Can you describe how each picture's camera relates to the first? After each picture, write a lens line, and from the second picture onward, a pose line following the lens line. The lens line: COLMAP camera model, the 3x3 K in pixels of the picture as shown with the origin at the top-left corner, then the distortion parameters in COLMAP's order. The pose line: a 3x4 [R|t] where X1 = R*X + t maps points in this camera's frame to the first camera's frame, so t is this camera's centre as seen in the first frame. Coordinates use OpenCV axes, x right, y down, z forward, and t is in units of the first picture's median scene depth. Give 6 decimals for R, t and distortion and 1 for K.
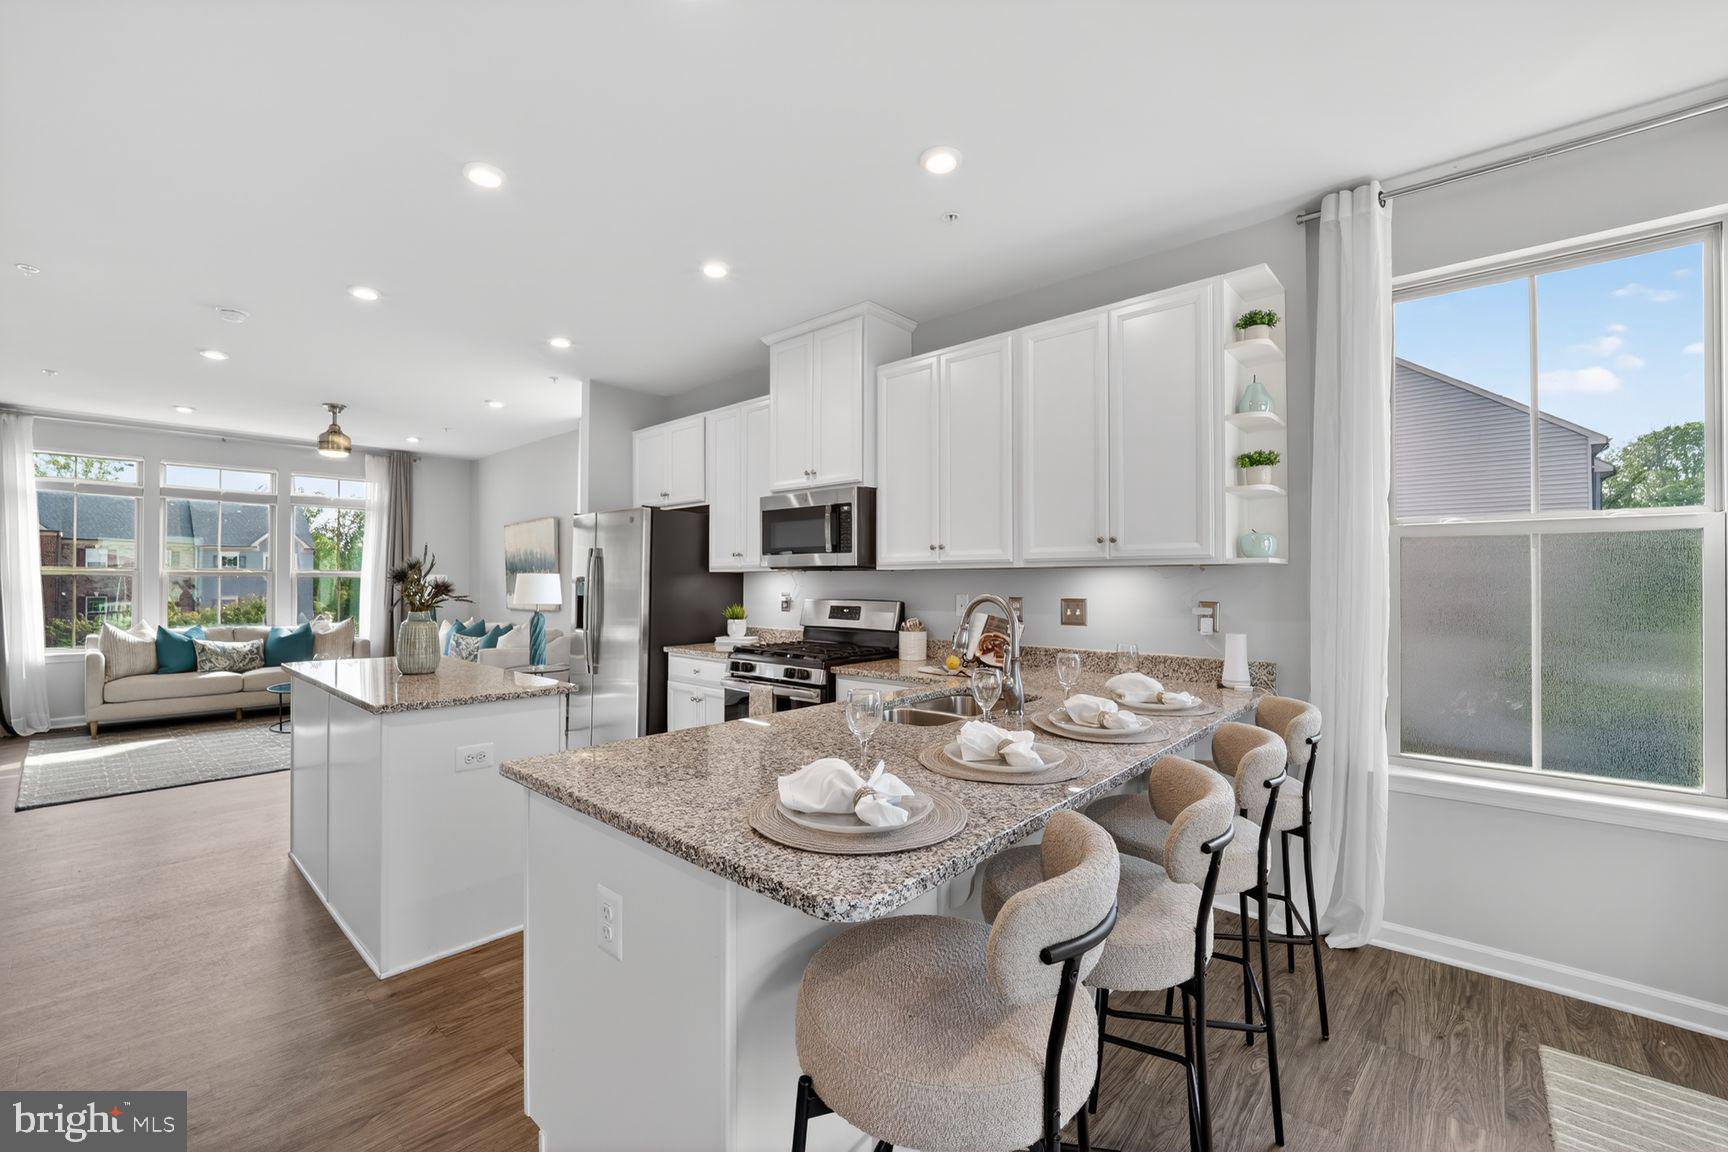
lens RADIAL K [[703.3, 0, 871.8], [0, 703.3, 580.3], [0, 0, 1]] dist [-0.023358, -0.000700]
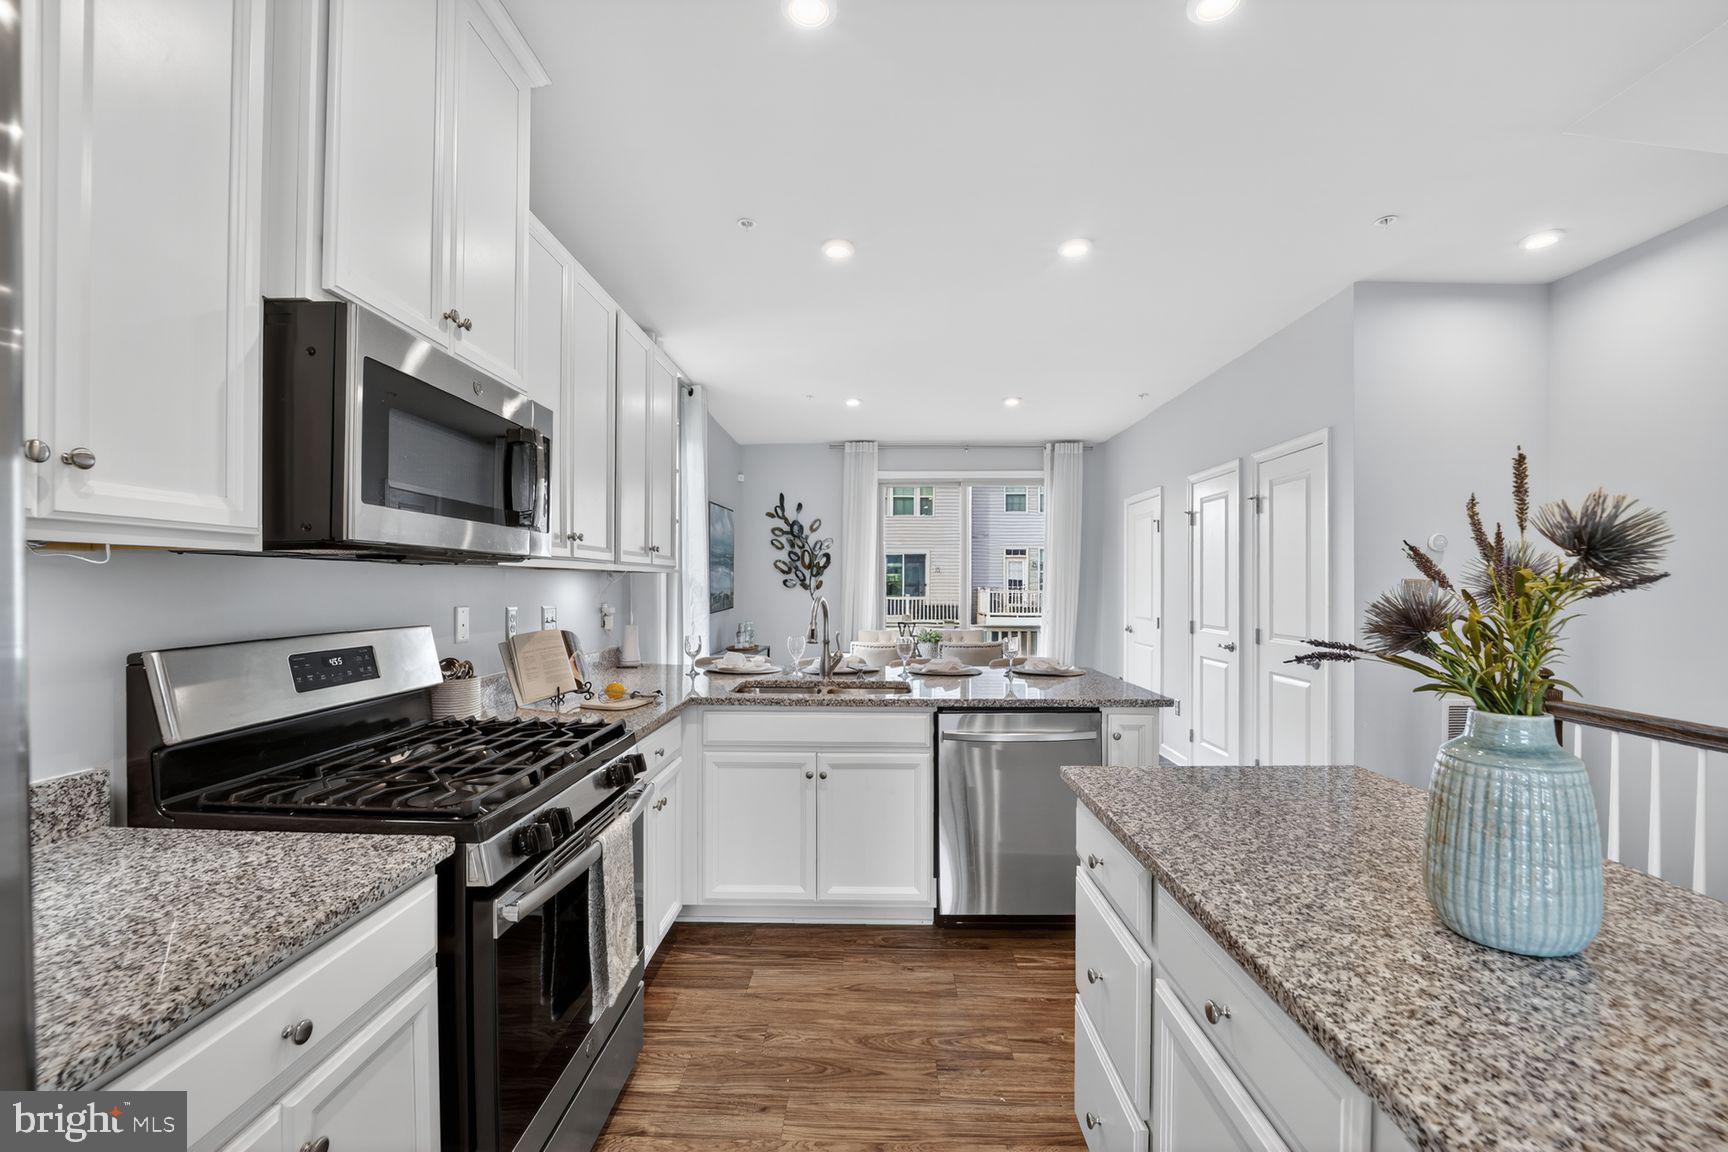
lens RADIAL K [[703.3, 0, 861.3], [0, 703.3, 581.7], [0, 0, 1]] dist [-0.023358, -0.000700]
pose [[-0.651716, -0.010314, 0.758393, -0.544123], [-0.020761, 0.999775, -0.004244, -0.005676], [-0.758179, -0.018511, -0.651784, 1.079571]]
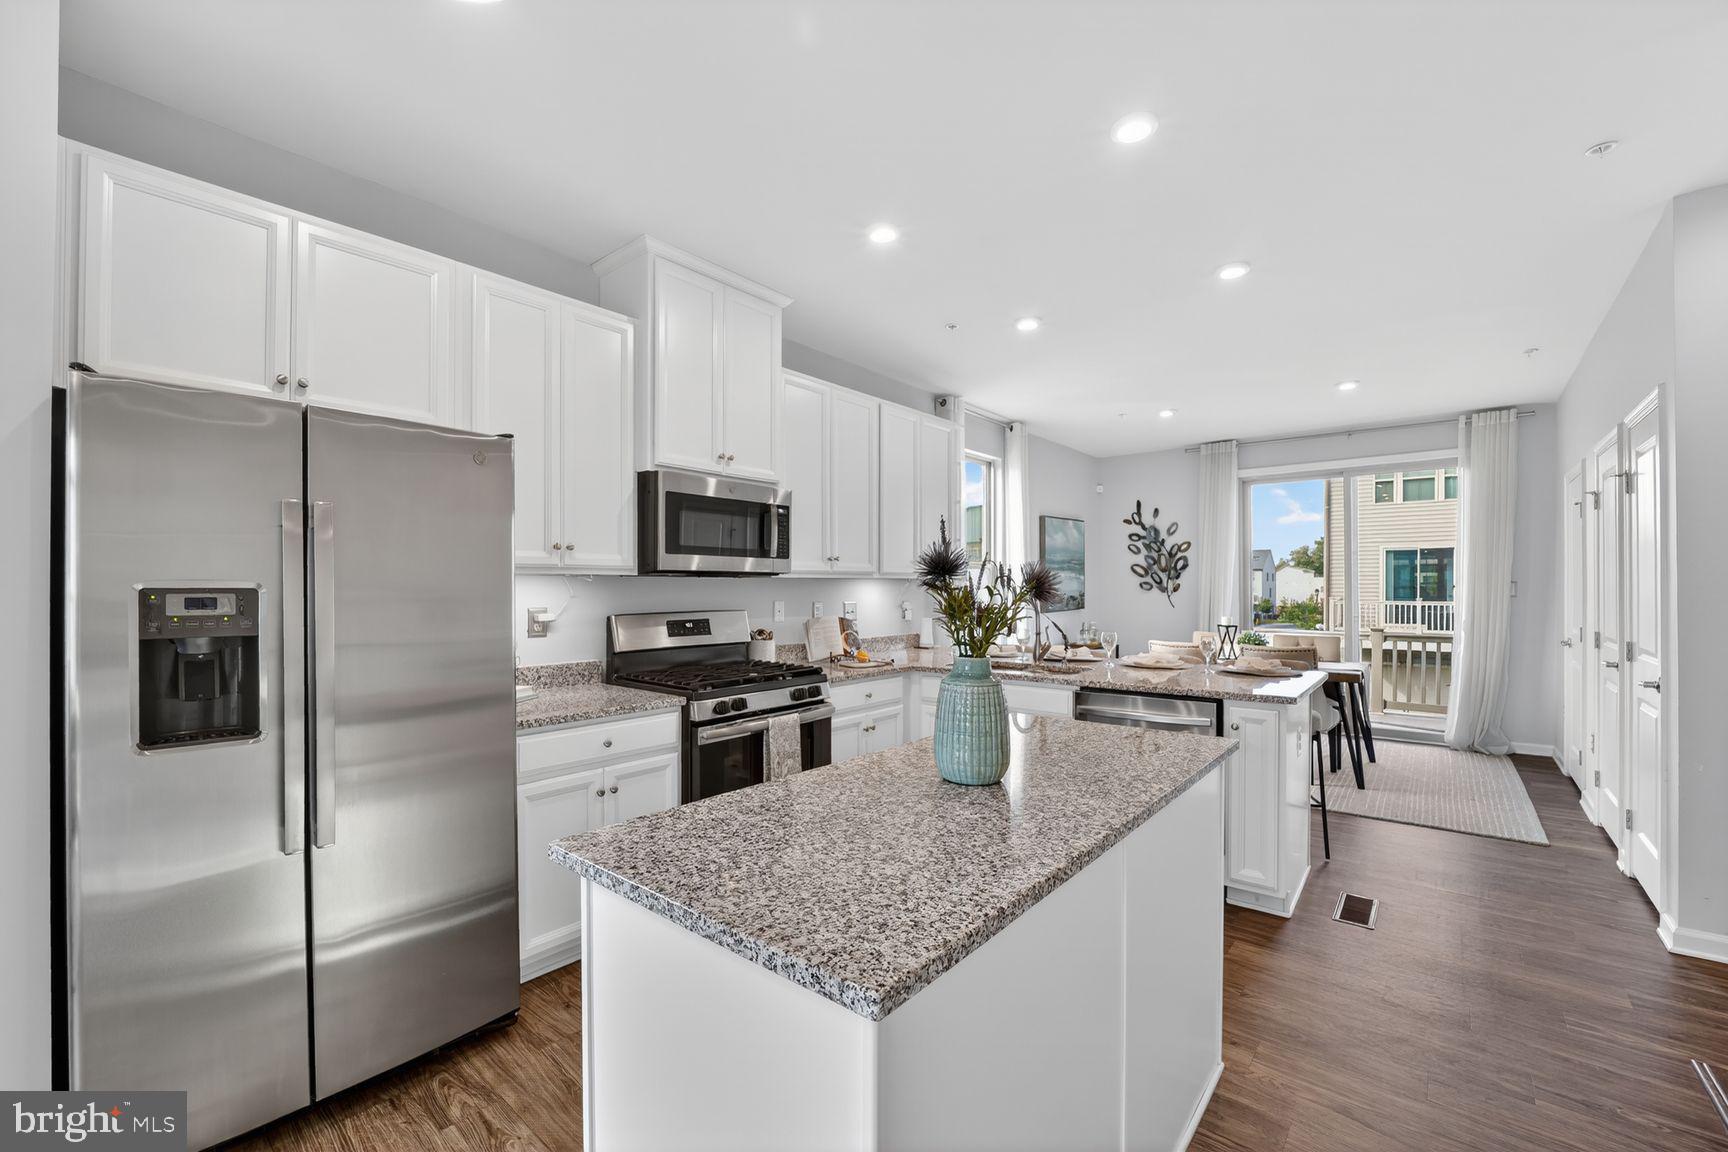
lens RADIAL K [[703.3, 0, 863.2], [0, 703.3, 580.2], [0, 0, 1]] dist [-0.023358, -0.000700]
pose [[-0.039575, -0.002132, 0.999214, -0.906315], [-0.013995, 0.999901, 0.001579, -0.013555], [-0.999119, -0.013921, -0.039601, 0.869840]]
